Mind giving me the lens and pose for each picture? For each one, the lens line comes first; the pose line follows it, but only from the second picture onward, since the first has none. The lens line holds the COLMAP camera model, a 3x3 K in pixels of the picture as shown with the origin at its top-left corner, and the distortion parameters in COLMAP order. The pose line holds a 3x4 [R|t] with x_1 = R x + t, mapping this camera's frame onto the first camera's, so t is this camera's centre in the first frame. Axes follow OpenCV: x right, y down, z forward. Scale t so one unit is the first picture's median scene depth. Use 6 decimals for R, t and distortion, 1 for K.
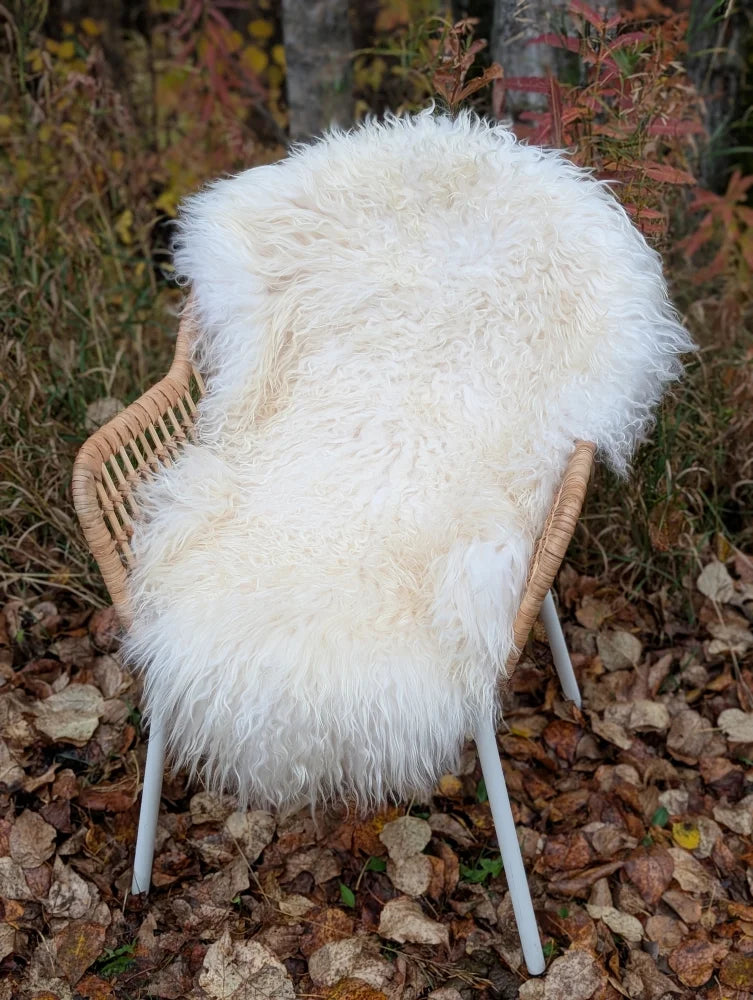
lens RADIAL K [[1423.4, 0, 370.6], [0, 1423.4, 498.4], [0, 0, 1]] dist [0.134056, -0.476647]
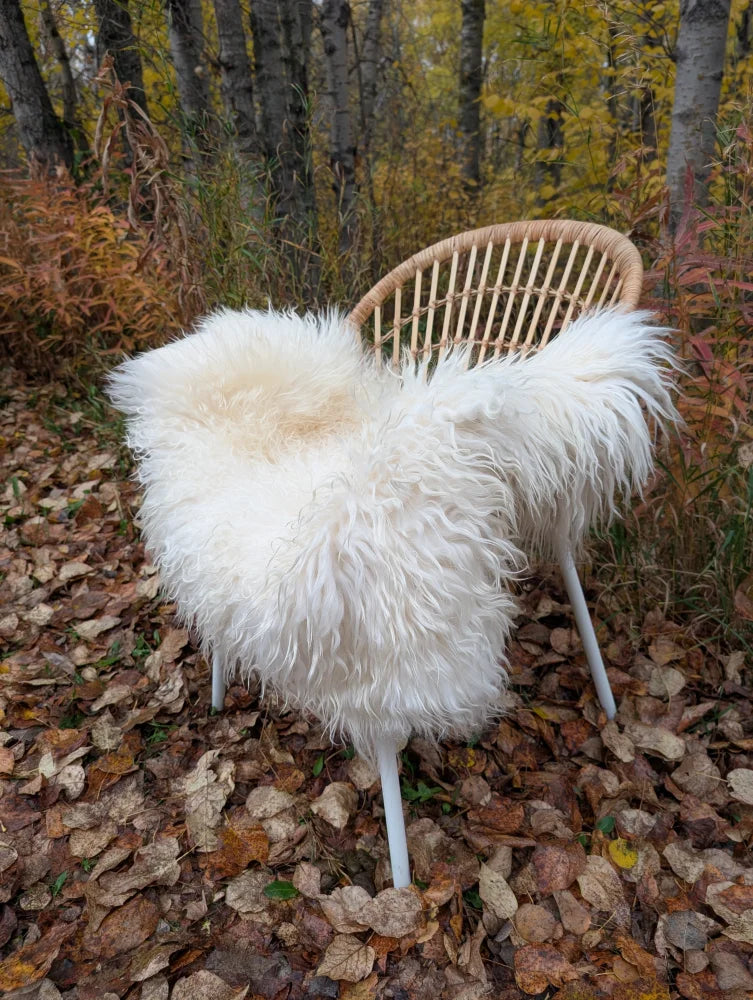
lens RADIAL K [[718.5, 0, 376.5], [0, 718.5, 500.0], [0, 0, 1]] dist [0.005613, -0.006542]
pose [[0.817722, 0.209878, -0.535987, 0.299993], [-0.287422, 0.955644, -0.064297, 0.080440], [0.498718, 0.206631, 0.841774, 0.439421]]
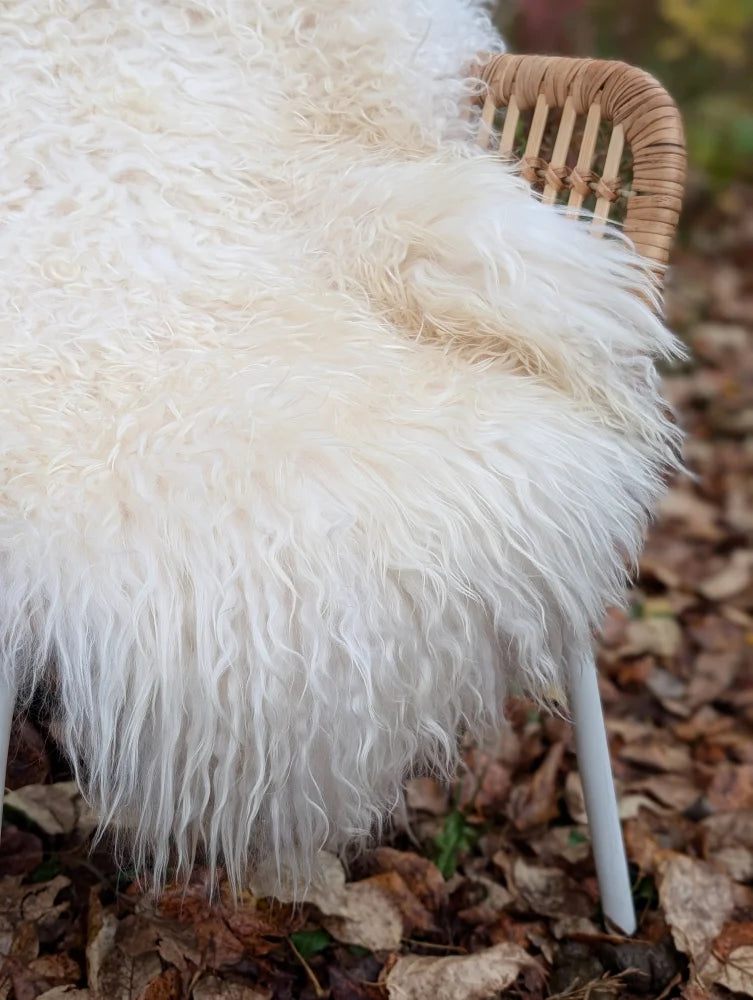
lens RADIAL K [[1442.0, 0, 351.1], [0, 1442.0, 499.3], [0, 0, 1]] dist [0.145680, -0.686998]
pose [[0.644663, -0.302207, 0.702197, -0.319162], [0.365007, 0.928760, 0.064613, 0.065871], [-0.671699, 0.214653, 0.709045, 0.544910]]
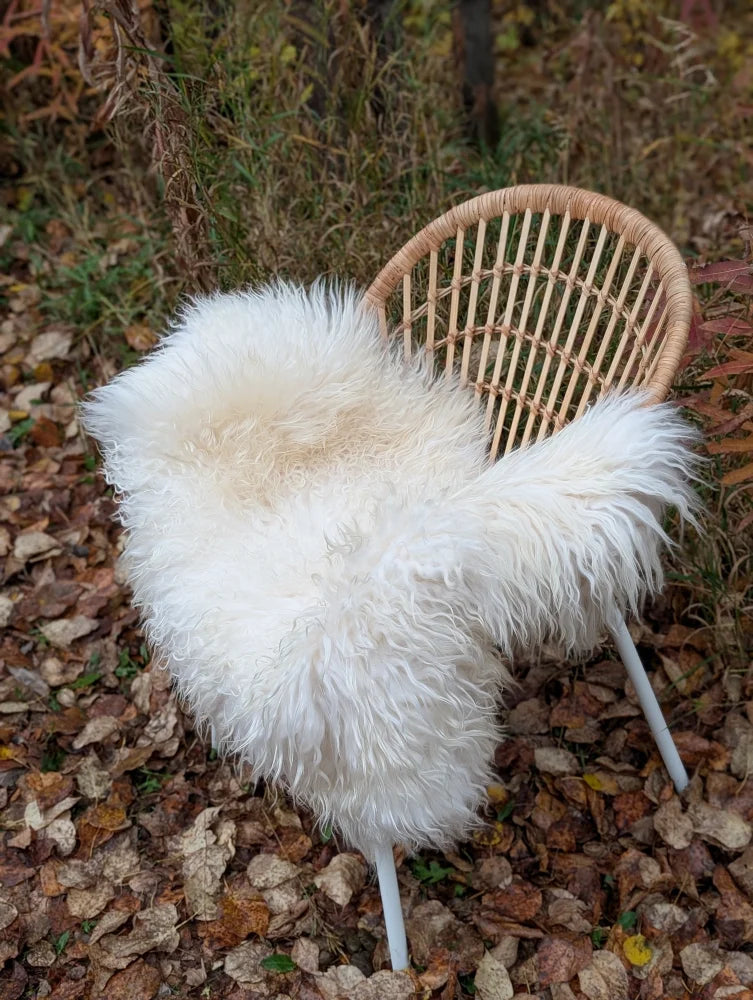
lens RADIAL K [[1423.4, 0, 370.6], [0, 1423.4, 498.4], [0, 0, 1]] dist [0.134056, -0.476647]
pose [[0.744949, 0.341090, -0.573331, 0.536608], [-0.291016, 0.939480, 0.180795, -0.168467], [0.600301, 0.032166, 0.799127, 0.124077]]
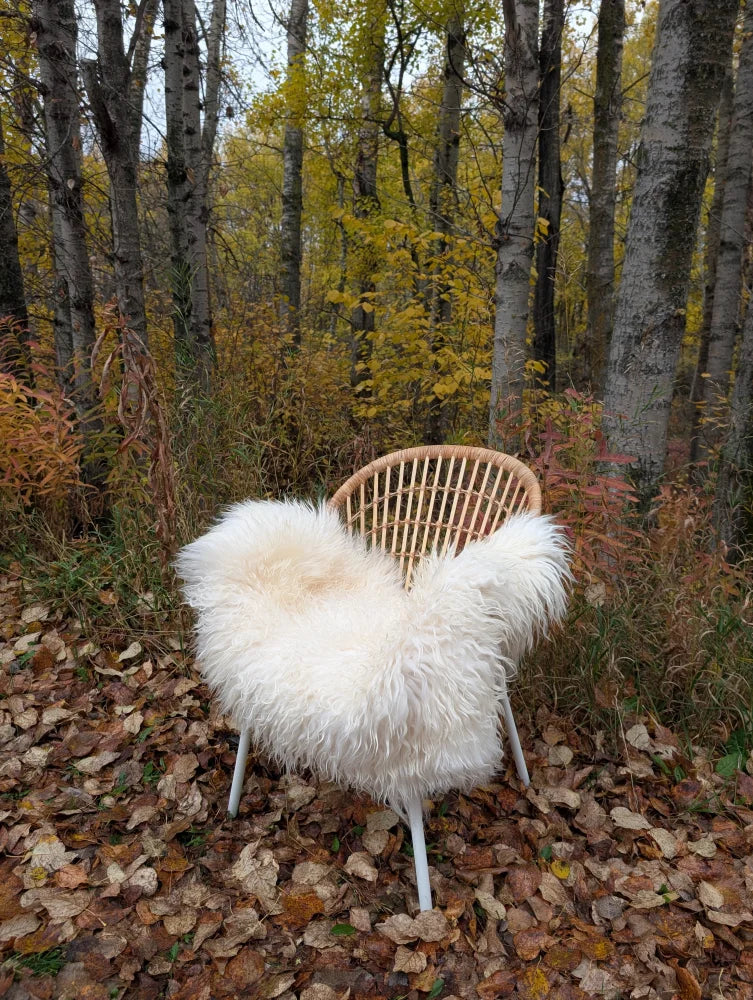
lens RADIAL K [[715.1, 0, 383.6], [0, 715.1, 501.4], [0, 0, 1]] dist [0.029513, -0.030998]
pose [[0.941083, 0.111669, -0.319206, 0.245492], [-0.213547, 0.928139, -0.304887, 0.147548], [0.262221, 0.355090, 0.897302, 0.133728]]
